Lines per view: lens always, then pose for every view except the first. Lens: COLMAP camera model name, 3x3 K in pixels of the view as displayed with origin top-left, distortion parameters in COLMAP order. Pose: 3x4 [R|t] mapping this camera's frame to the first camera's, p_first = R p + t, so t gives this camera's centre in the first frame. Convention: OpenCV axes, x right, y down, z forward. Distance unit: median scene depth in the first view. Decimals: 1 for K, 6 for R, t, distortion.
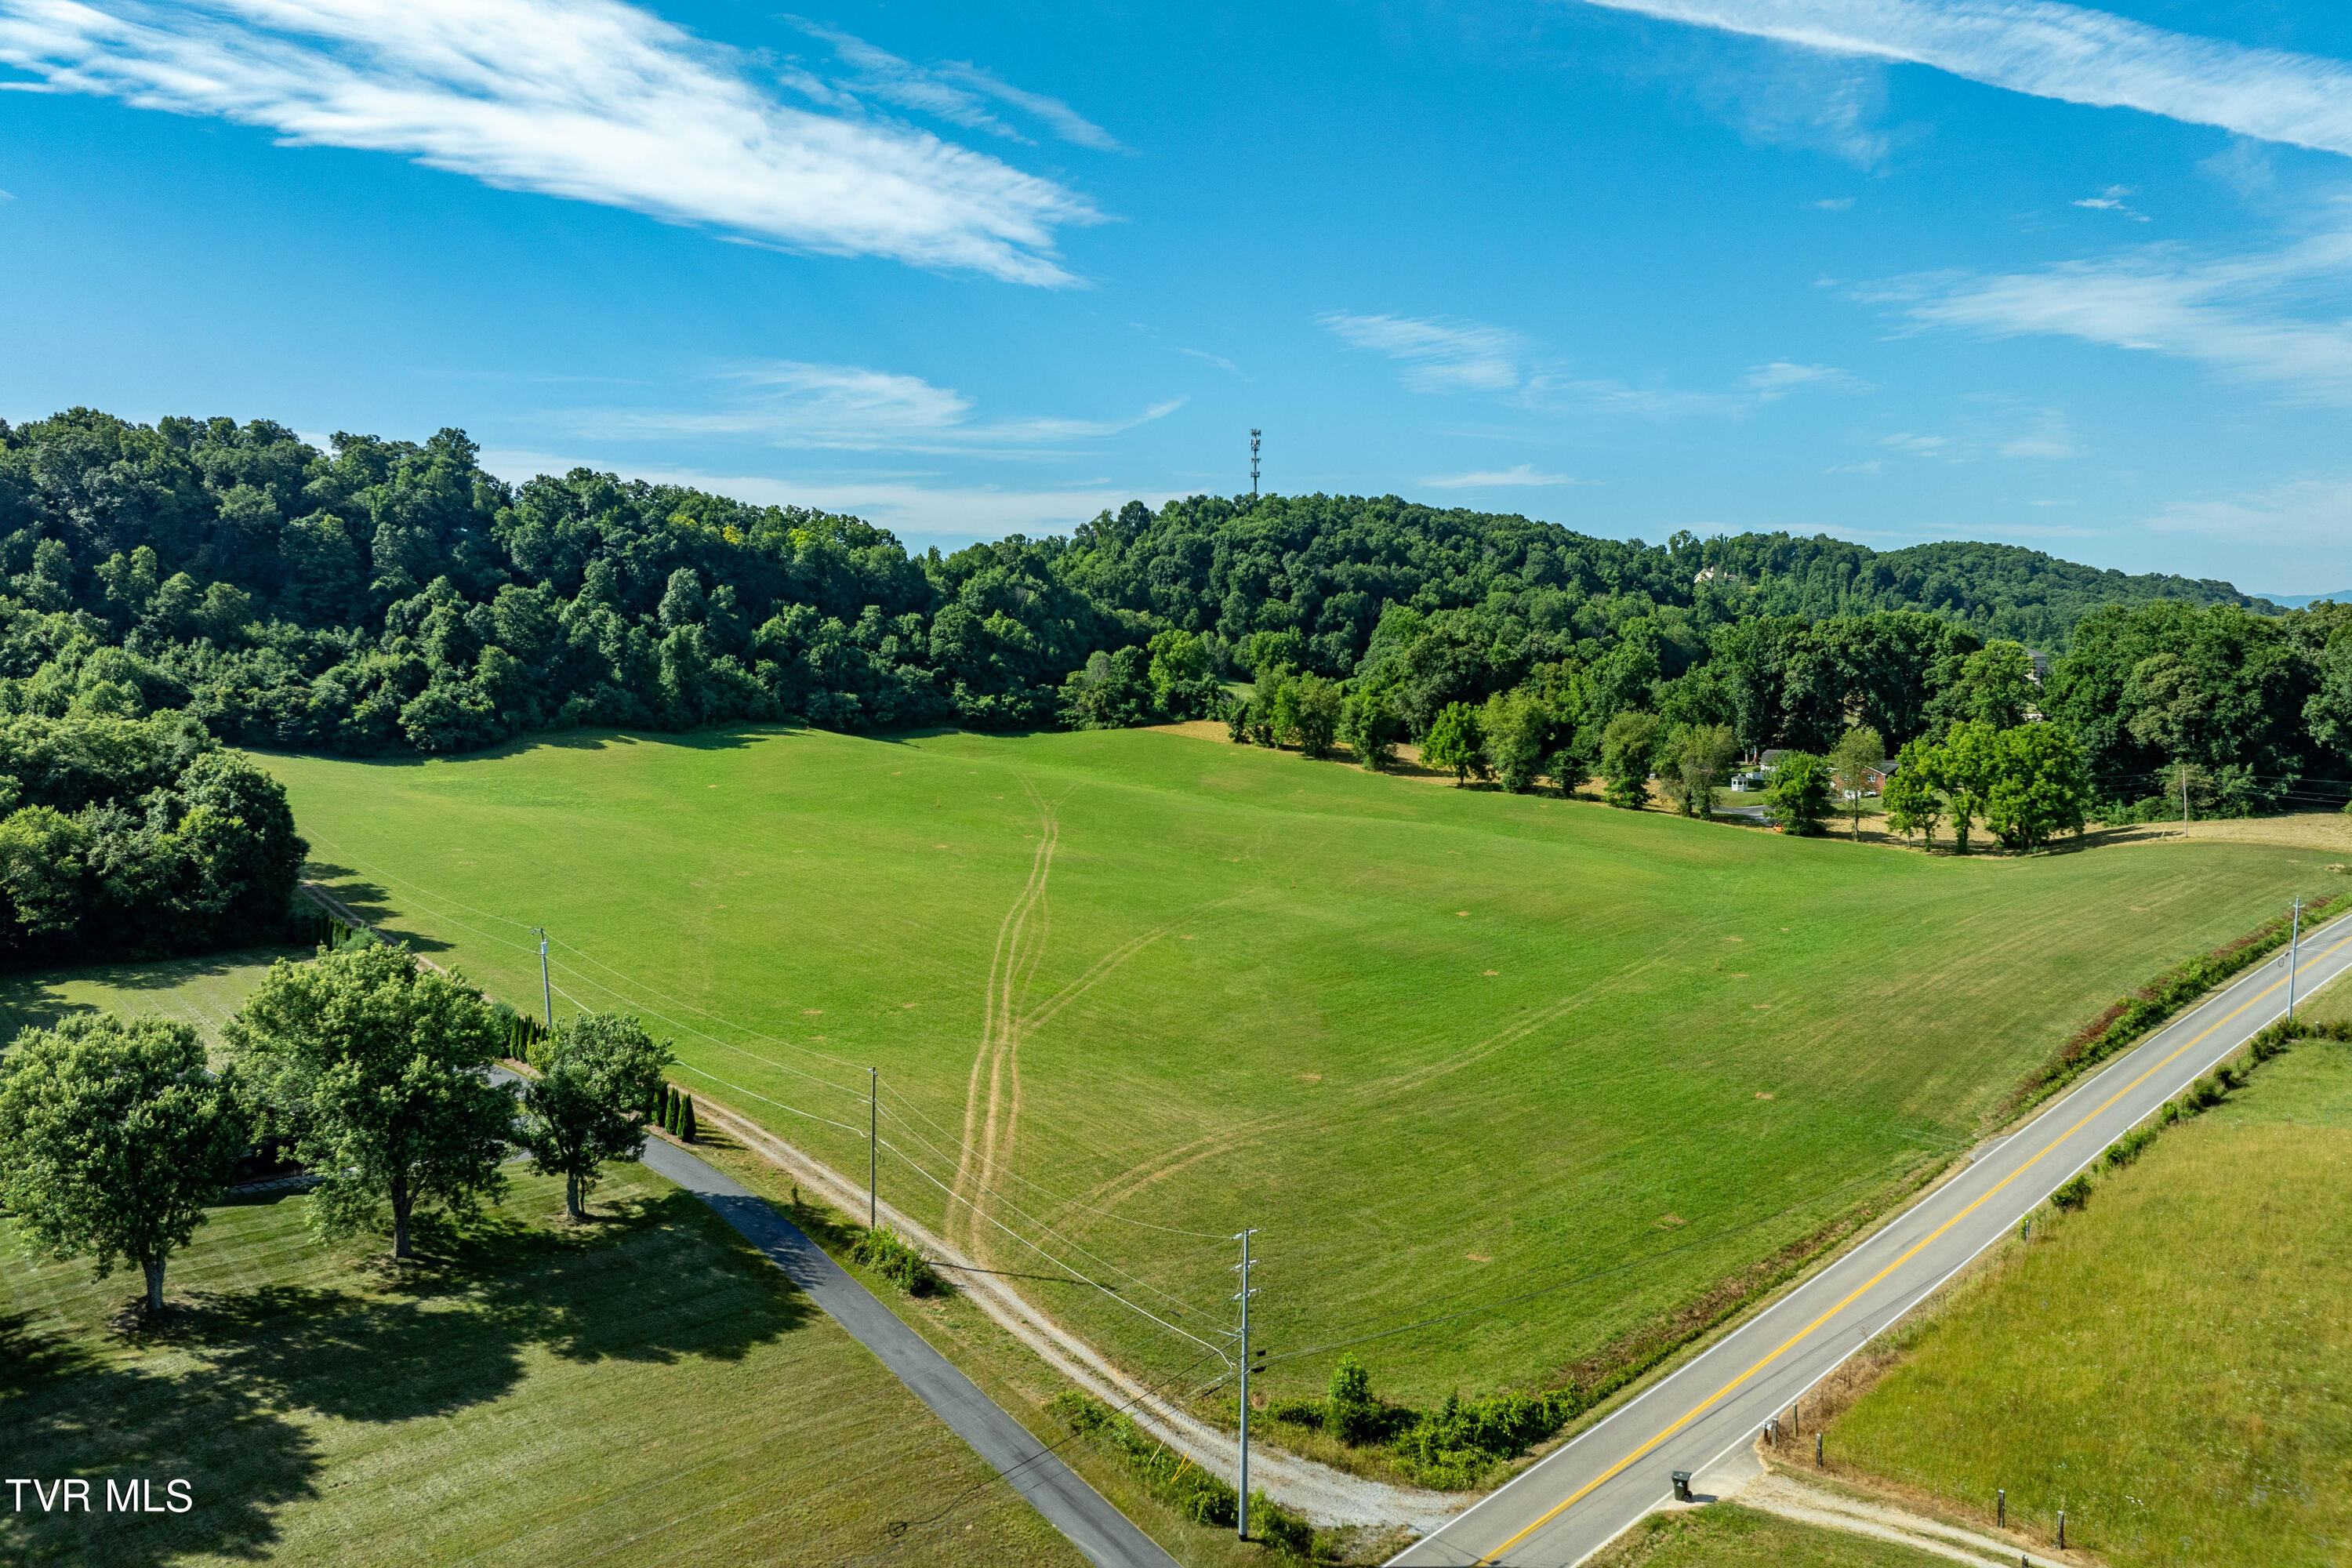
lens RADIAL K [[1584.1, 0, 1156.4], [0, 1584.1, 730.5], [0, 0, 1]] dist [-0.026845, -0.006562]
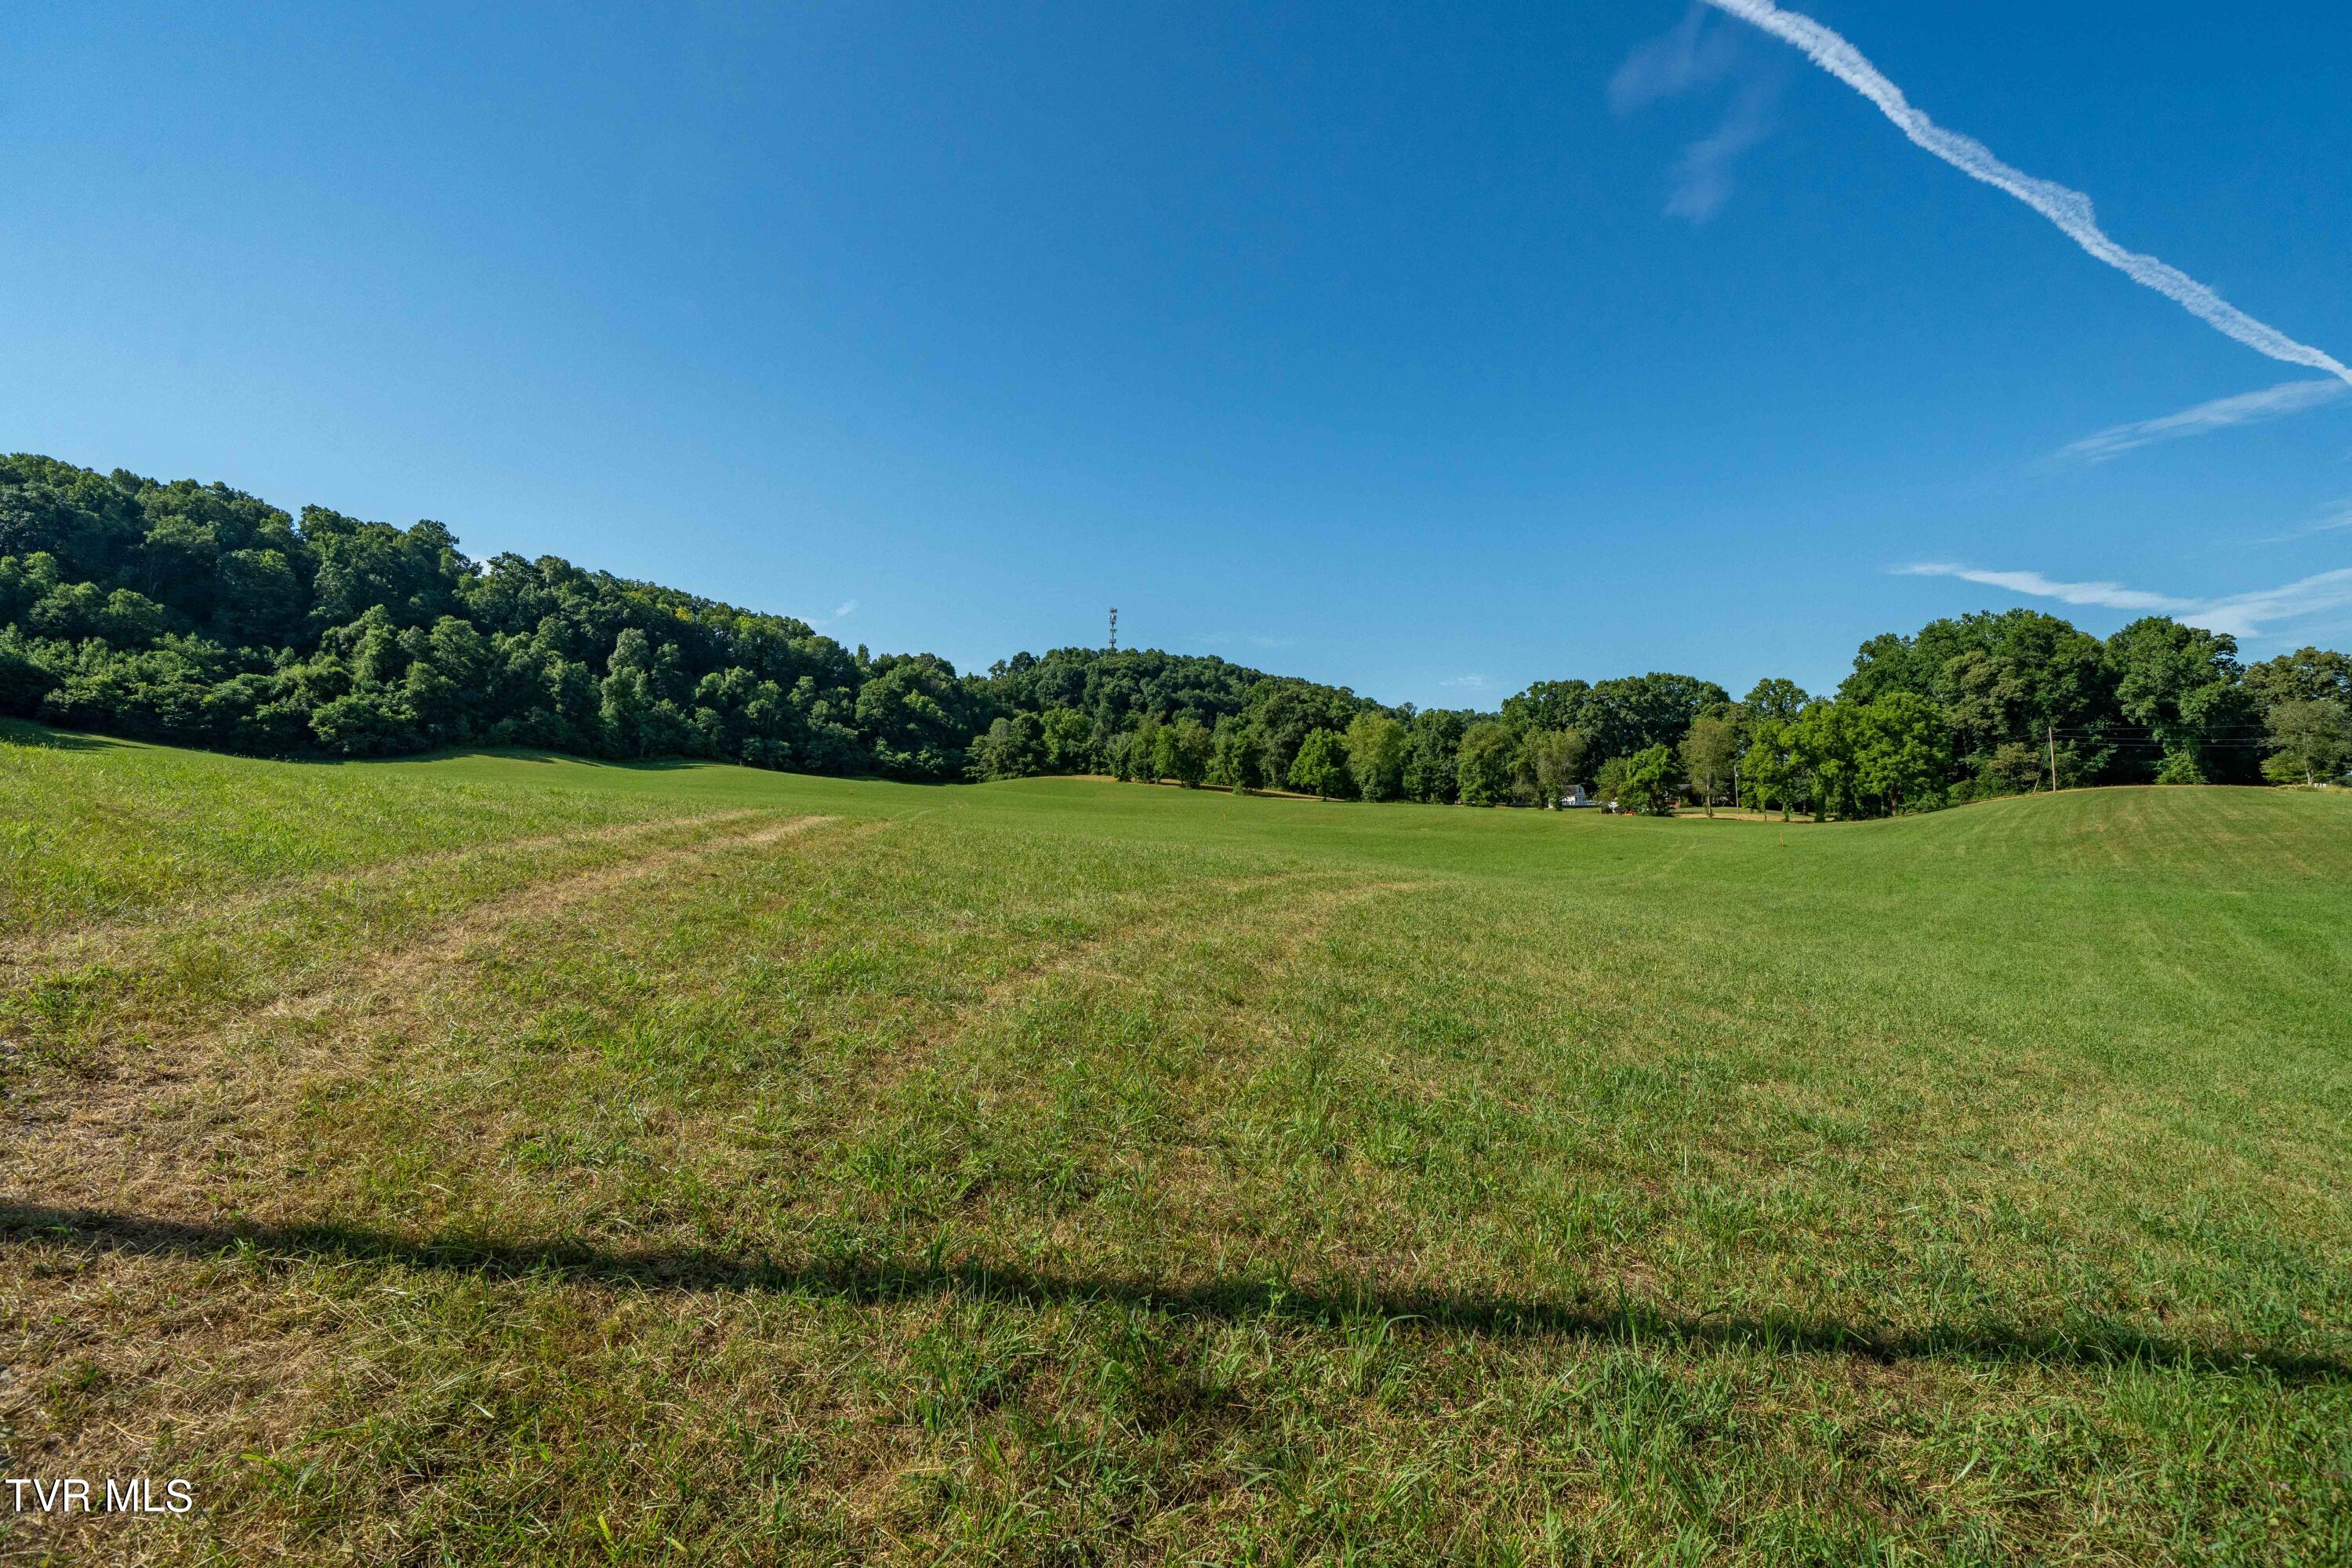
lens RADIAL K [[1069.2, 0, 1149.6], [0, 1069.2, 803.5], [0, 0, 1]] dist [-0.000227, 0.001414]
pose [[0.993604, 0.007603, 0.112668, -0.017253], [-0.000578, 0.998060, -0.062250, 0.073917], [-0.112923, 0.061787, 0.991681, 0.216810]]
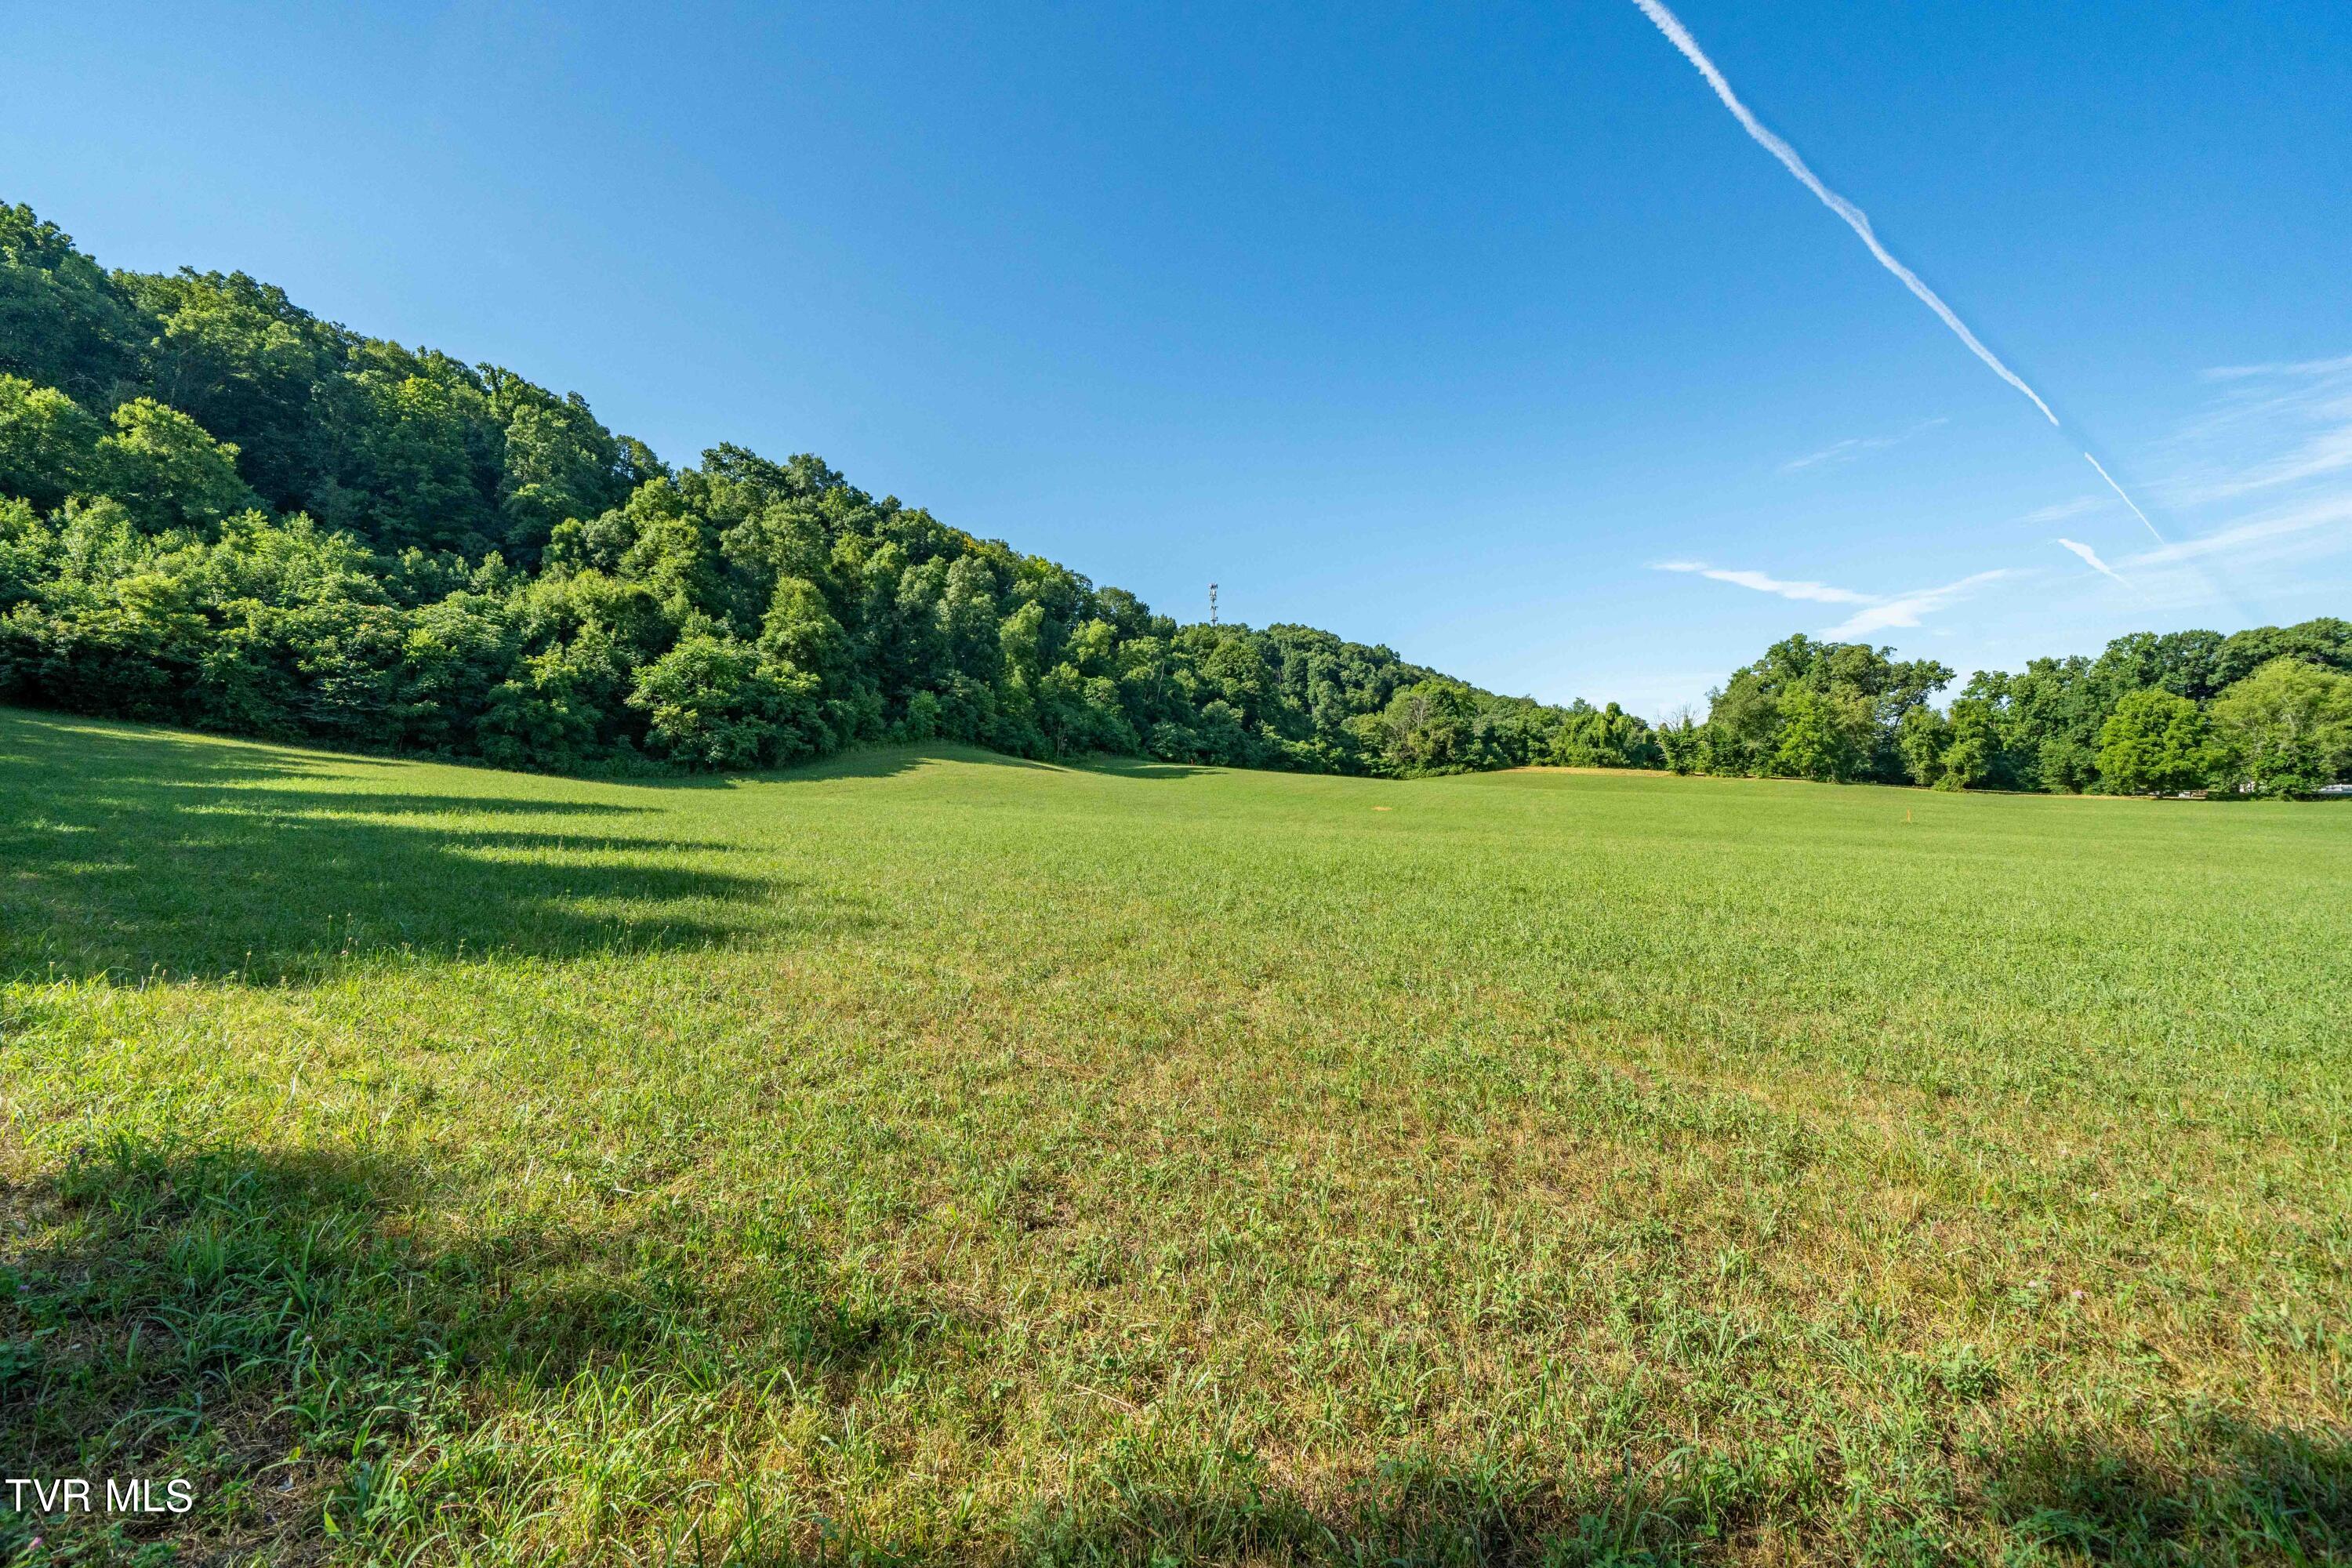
lens RADIAL K [[972.9, 0, 1179.1], [0, 972.9, 802.6], [0, 0, 1]] dist [0.006570, -0.001968]
pose [[0.970863, -0.021580, 0.238660, -0.331153], [0.032690, 0.998553, -0.042689, 0.035299], [-0.237394, 0.049247, 0.970164, 0.575373]]
